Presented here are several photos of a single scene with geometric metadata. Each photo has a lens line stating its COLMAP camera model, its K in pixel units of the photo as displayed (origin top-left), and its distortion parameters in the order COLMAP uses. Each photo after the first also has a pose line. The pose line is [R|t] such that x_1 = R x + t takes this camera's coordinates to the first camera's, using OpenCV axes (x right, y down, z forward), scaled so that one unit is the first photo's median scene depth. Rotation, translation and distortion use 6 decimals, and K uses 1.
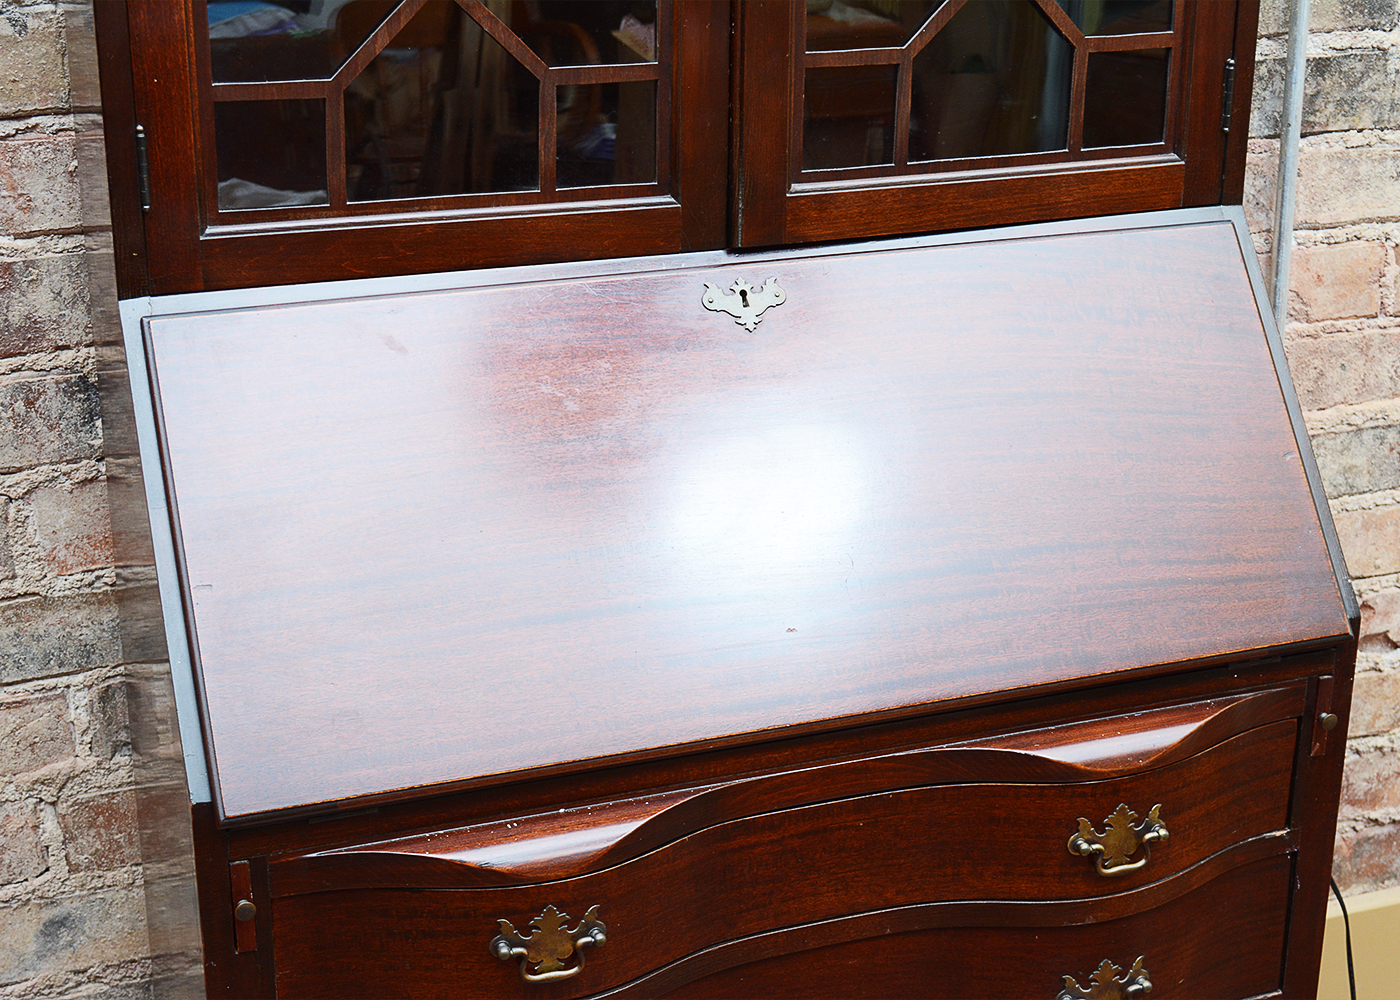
lens RADIAL K [[2206.0, 0, 706.9], [0, 2206.0, 496.8], [0, 0, 1]] dist [-0.003043, 0.000000]
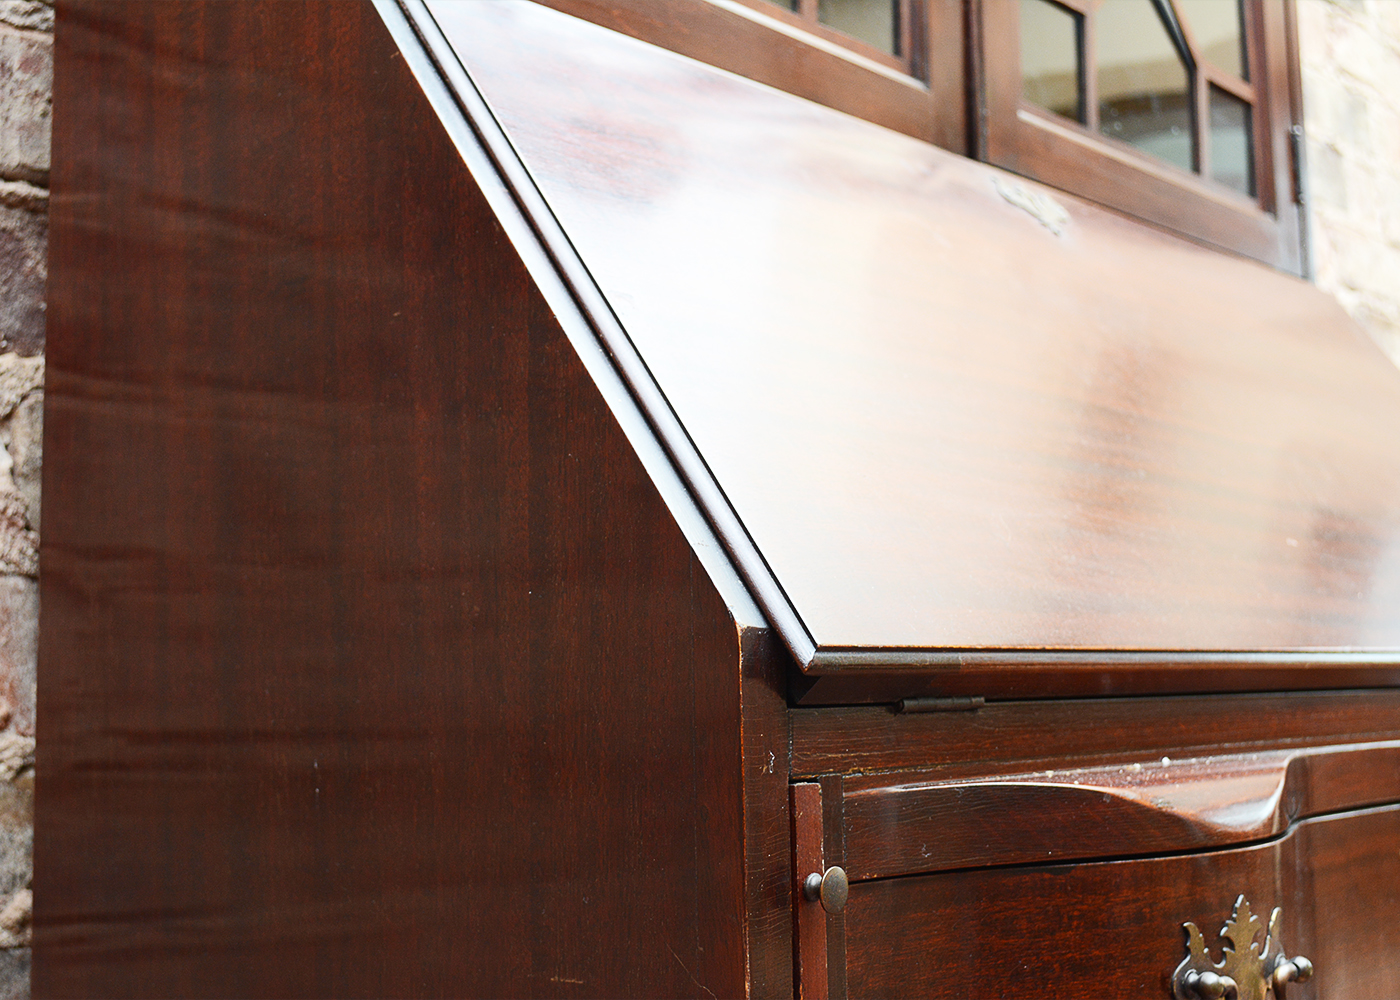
lens RADIAL K [[1810.2, 0, 700.5], [0, 1810.2, 486.9], [0, 0, 1]] dist [-0.056359, 0.000000]
pose [[0.897895, 0.030890, 0.439125, -0.388595], [0.172949, 0.892571, -0.416421, 0.256685], [-0.404813, 0.449848, 0.796092, 0.658046]]
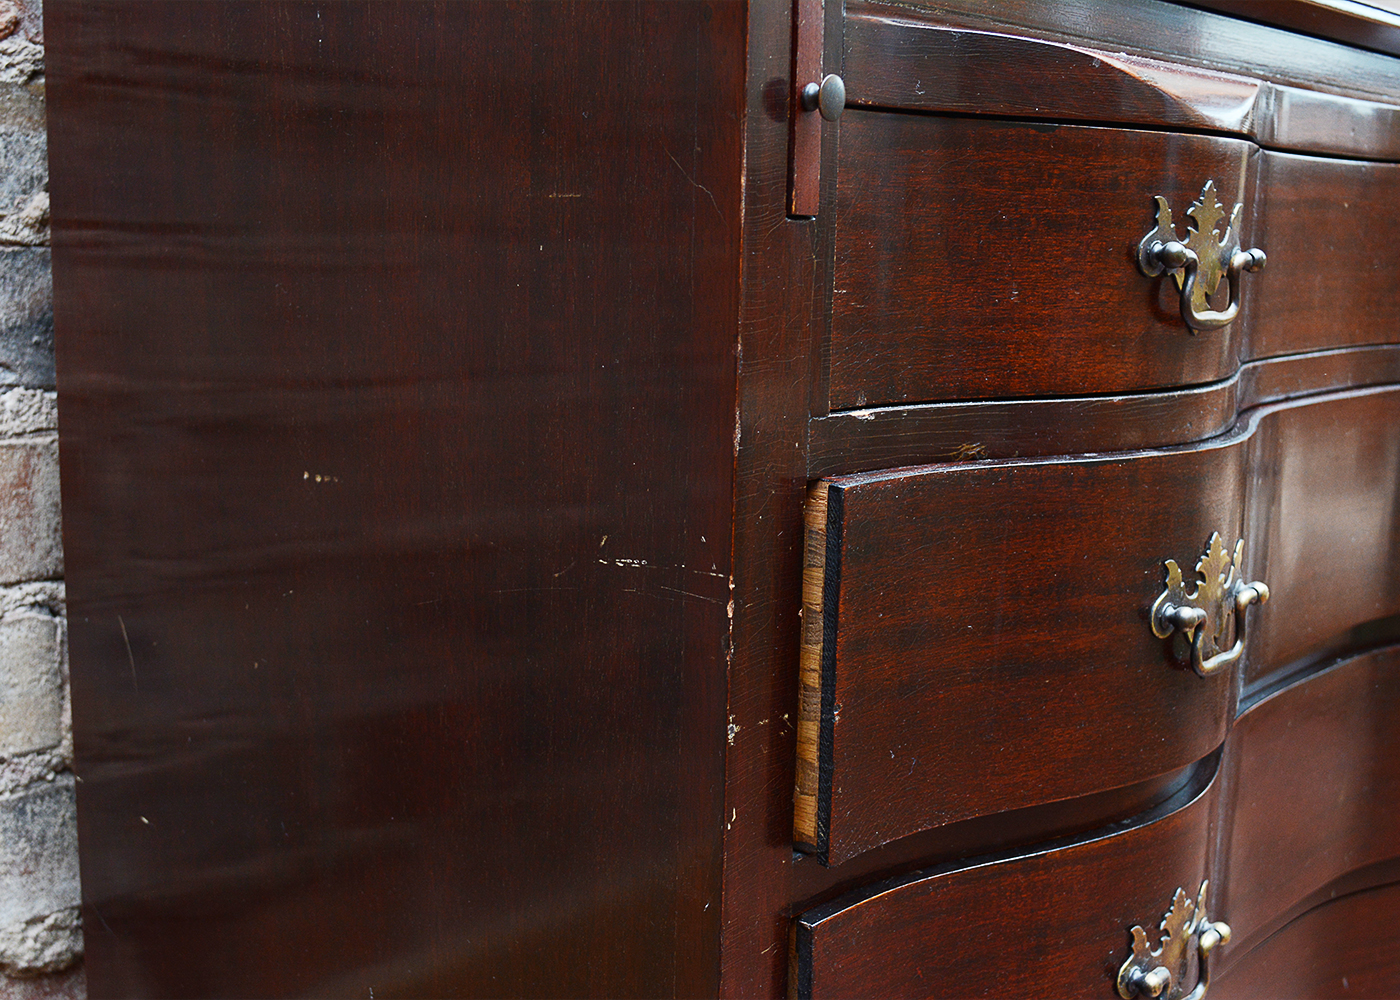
lens RADIAL K [[1639.3, 0, 705.1], [0, 1639.3, 514.0], [0, 0, 1]] dist [-0.062578, 0.000000]
pose [[0.888985, -0.068717, 0.452751, -0.382476], [0.138410, 0.982756, -0.122611, 0.303036], [-0.436519, 0.171665, 0.883166, 0.703638]]
